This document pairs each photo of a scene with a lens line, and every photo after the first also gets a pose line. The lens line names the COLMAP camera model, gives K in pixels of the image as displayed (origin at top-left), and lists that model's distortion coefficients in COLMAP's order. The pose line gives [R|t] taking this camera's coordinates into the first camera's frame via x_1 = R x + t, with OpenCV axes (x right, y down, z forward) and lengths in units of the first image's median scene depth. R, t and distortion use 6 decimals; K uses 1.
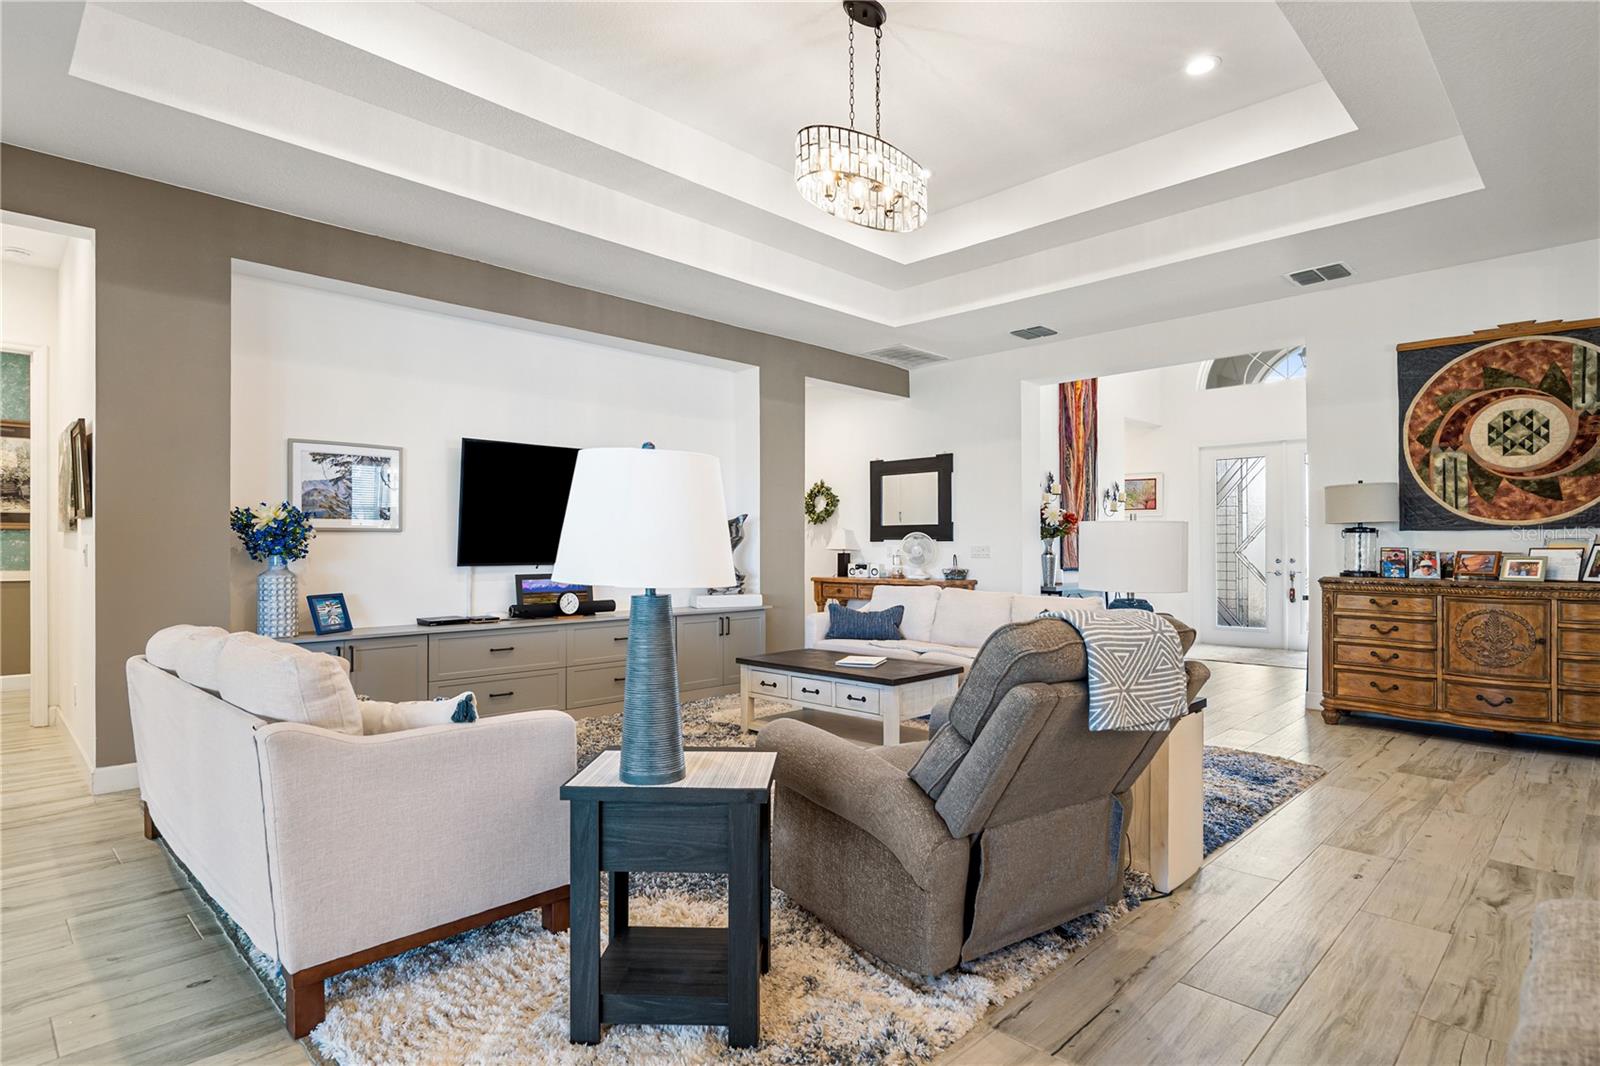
lens RADIAL K [[814.8, 0, 790.8], [0, 814.8, 544.4], [0, 0, 1]] dist [0.002134, 0.001051]
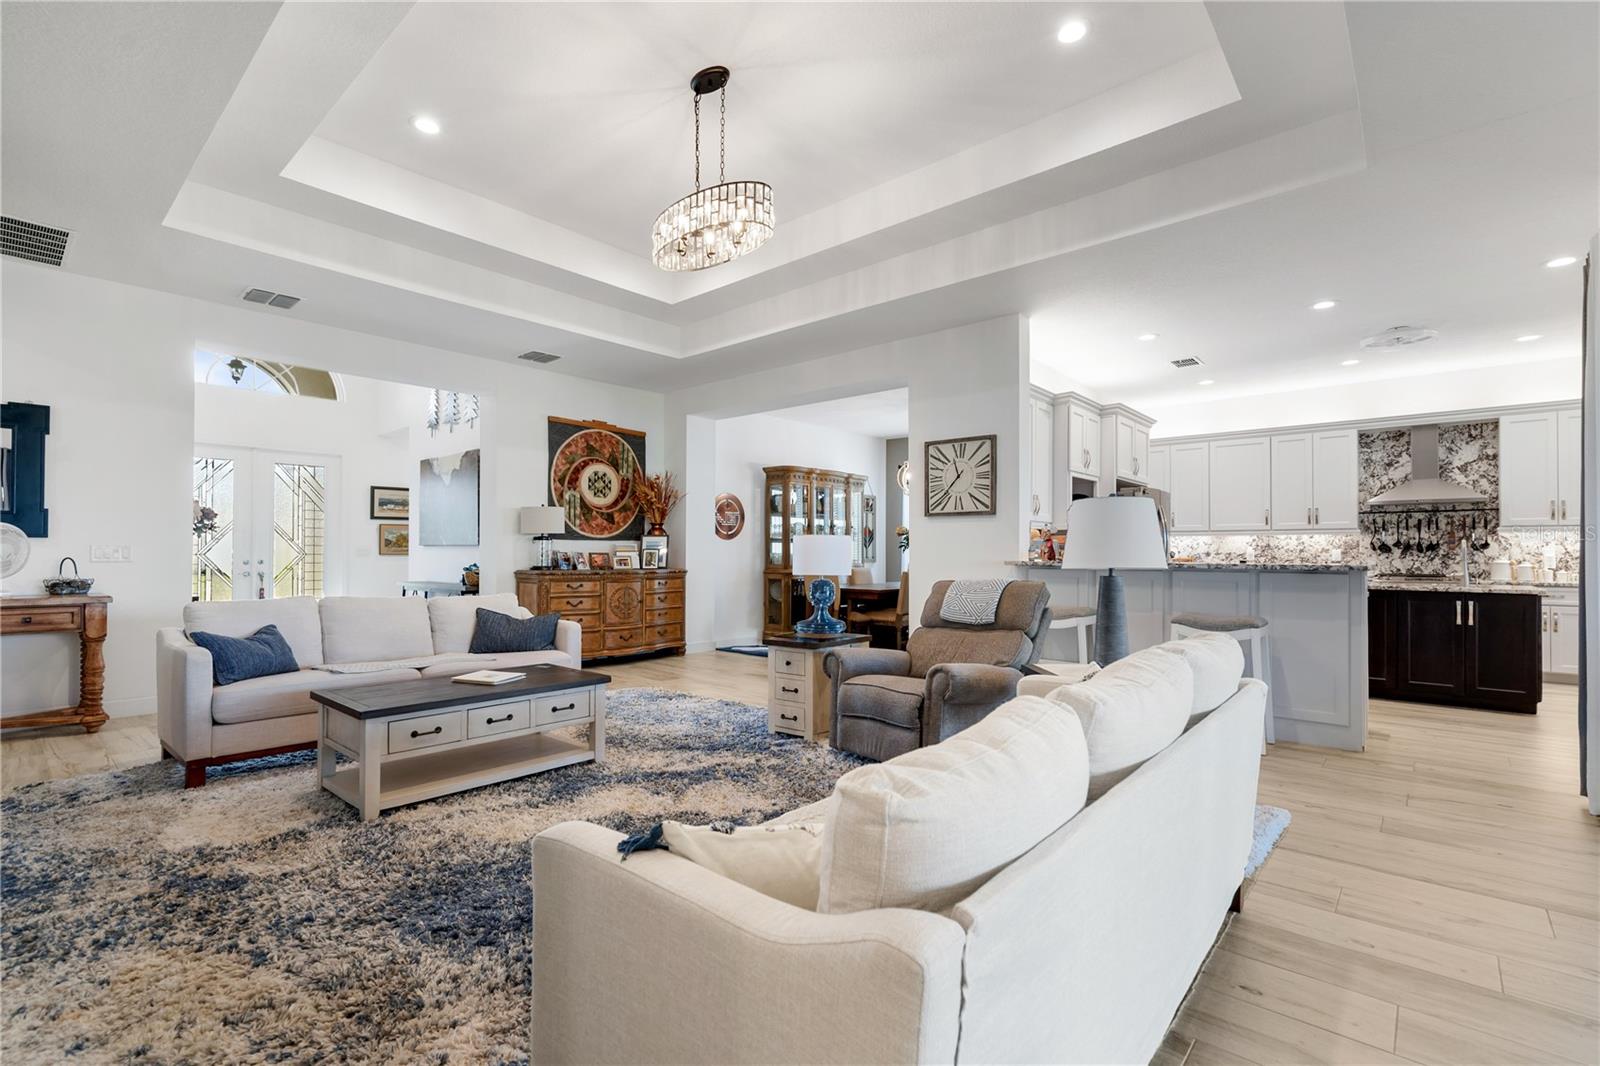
lens RADIAL K [[731.0, 0, 791.8], [0, 731.0, 544.9], [0, 0, 1]] dist [-0.001247, 0.000679]
pose [[-0.058705, 0.011515, 0.998209, -0.653947], [-0.008152, 0.999895, -0.012014, 0.006556], [-0.998242, -0.008842, -0.058605, 0.654986]]
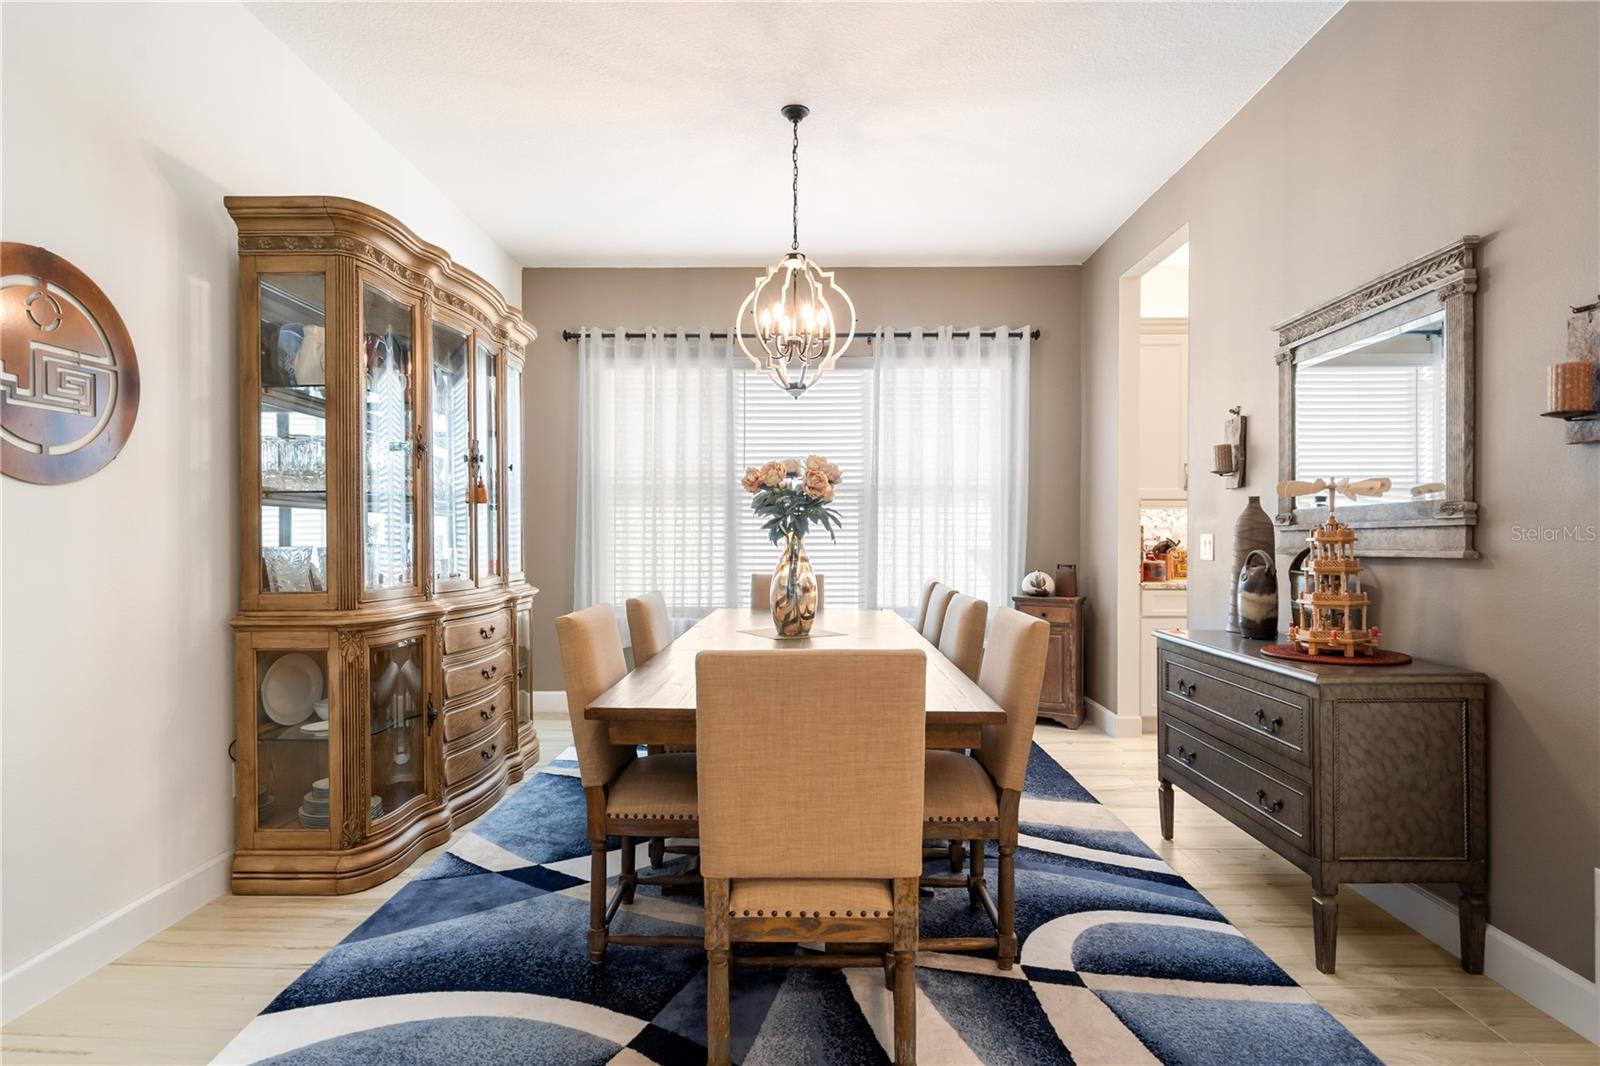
lens RADIAL K [[814.8, 0, 803.5], [0, 814.8, 546.8], [0, 0, 1]] dist [0.002134, 0.001051]
pose [[-0.710624, -0.007288, 0.703534, 0.569249], [-0.003299, 0.999970, 0.007026, 0.000145], [-0.703564, 0.002672, -0.710627, 0.727064]]
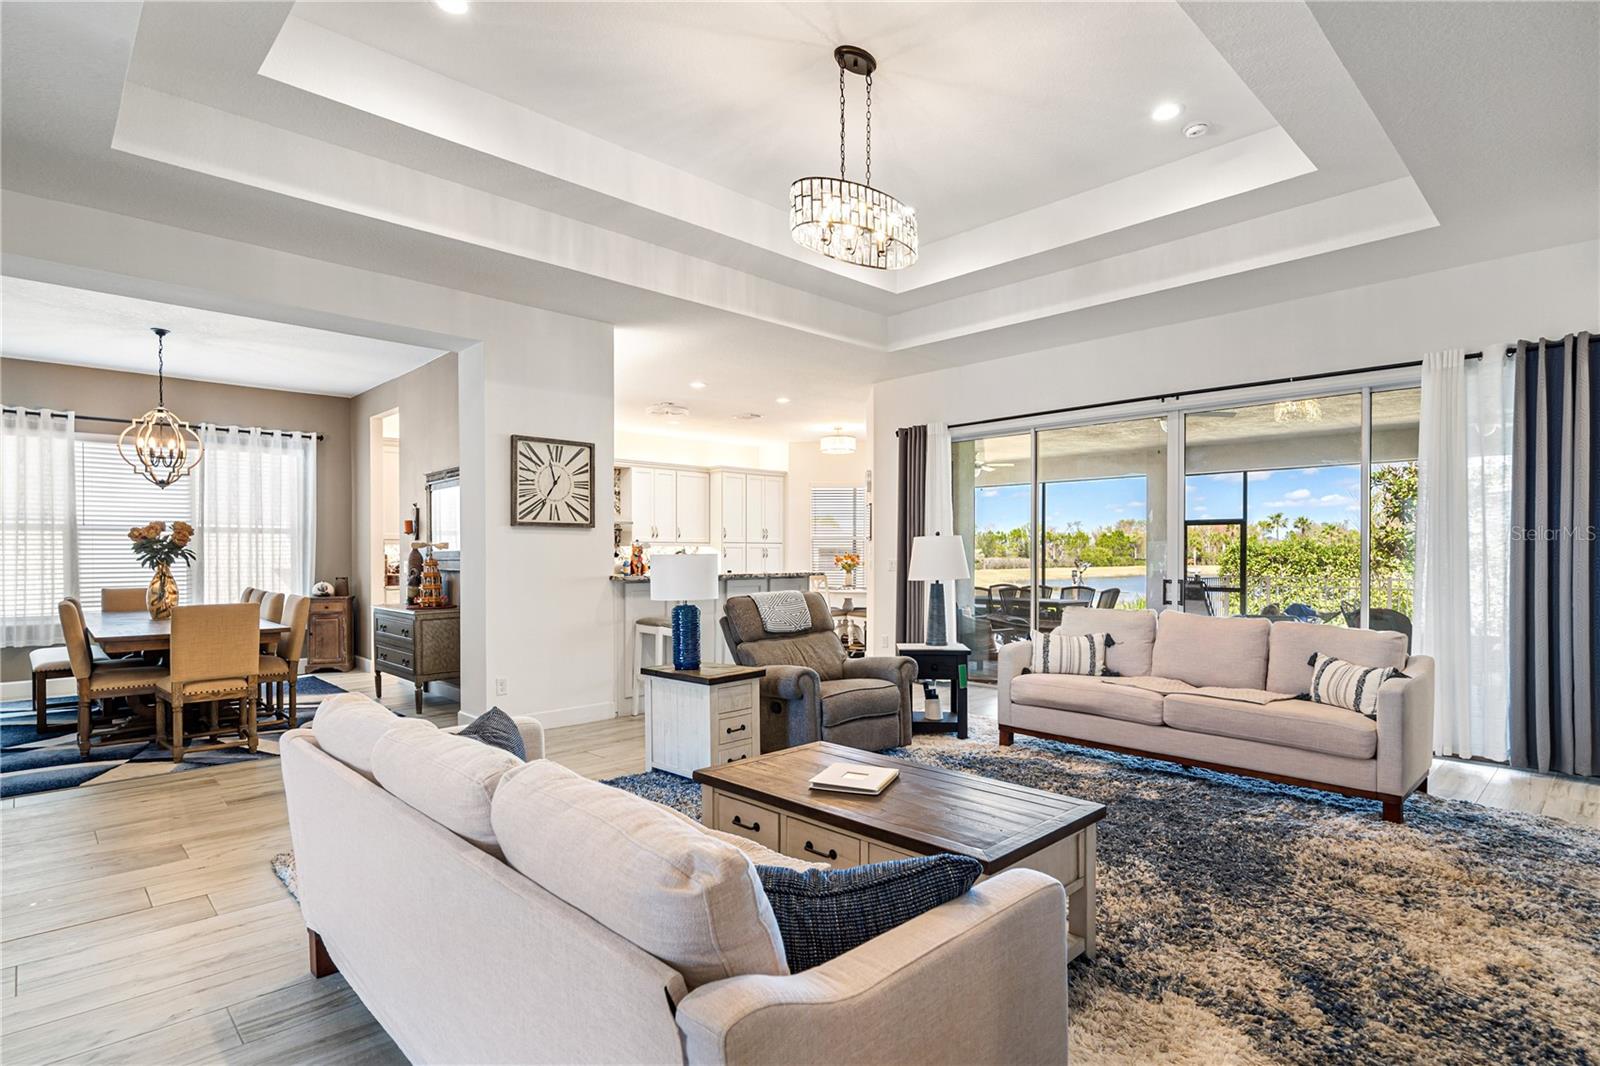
lens RADIAL K [[814.8, 0, 795.6], [0, 814.8, 557.0], [0, 0, 1]] dist [0.002134, 0.001051]
pose [[-0.999937, 0.003169, 0.010789, 0.108584], [0.003194, 0.999992, 0.002329, -0.014526], [-0.010782, 0.002363, -0.999939, 1.432303]]
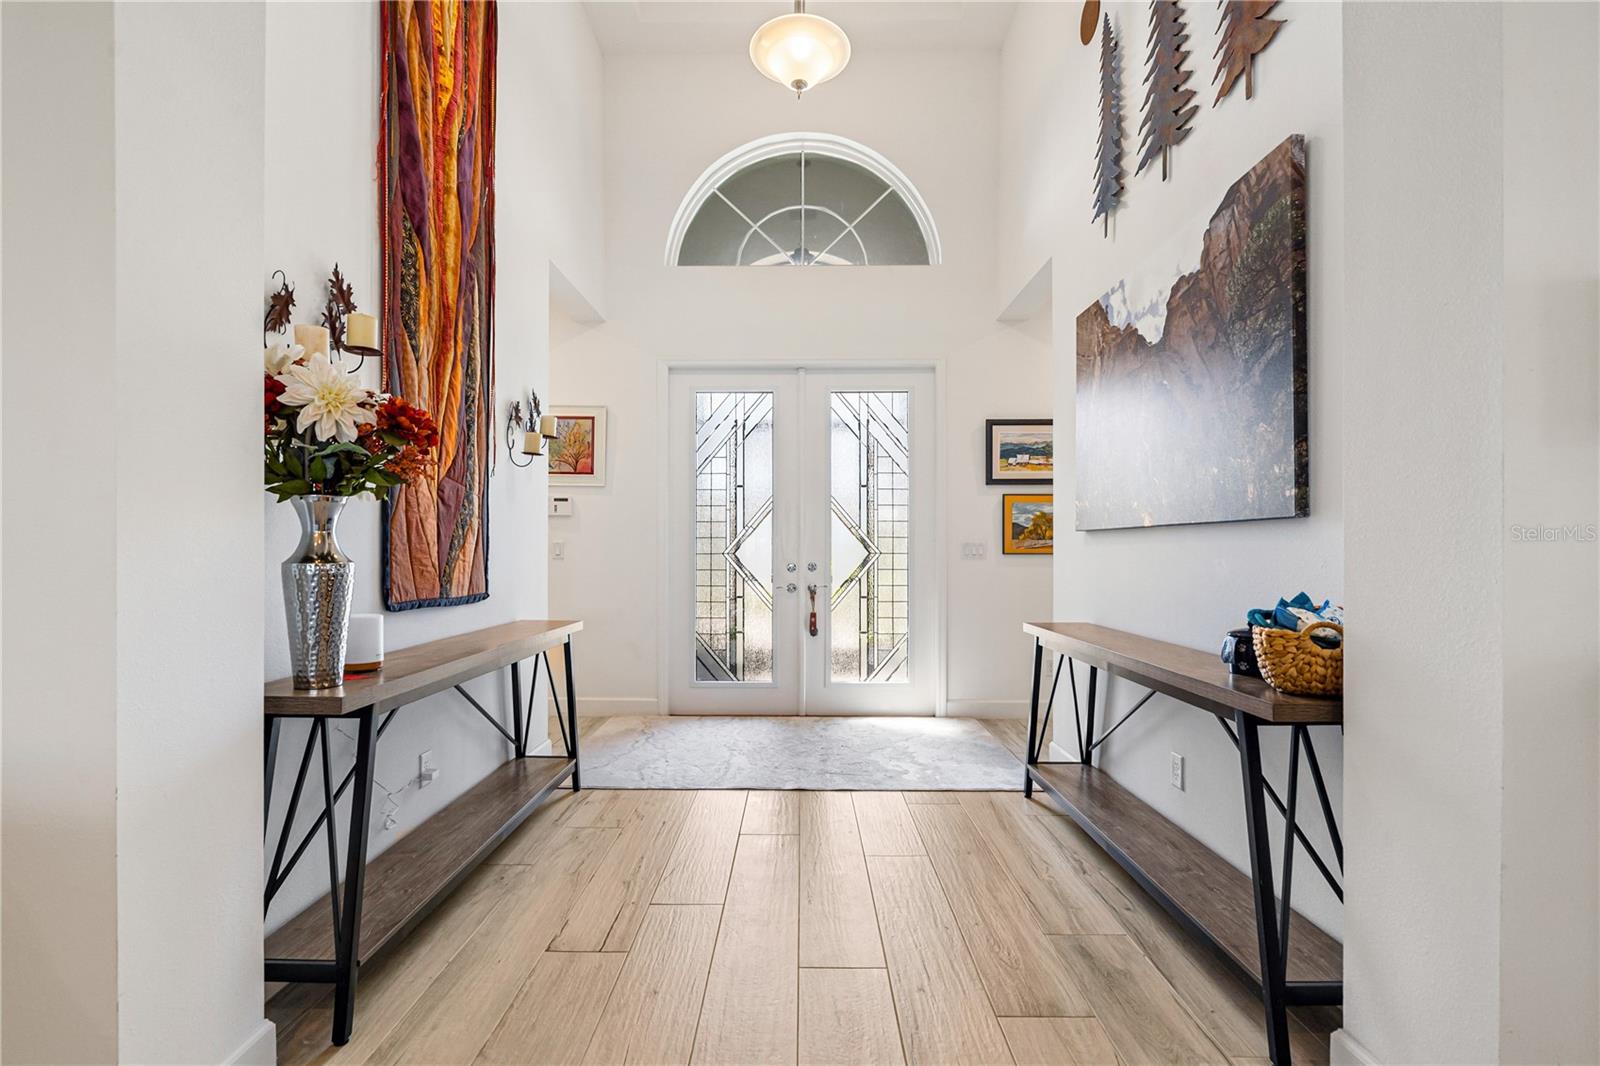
lens RADIAL K [[731.0, 0, 789.0], [0, 731.0, 555.0], [0, 0, 1]] dist [-0.001247, 0.000679]
pose [[0.712964, -0.001674, 0.701199, 0.393632], [-0.006348, 0.999941, 0.008842, 0.011504], [-0.701172, -0.010755, 0.712911, 1.107628]]
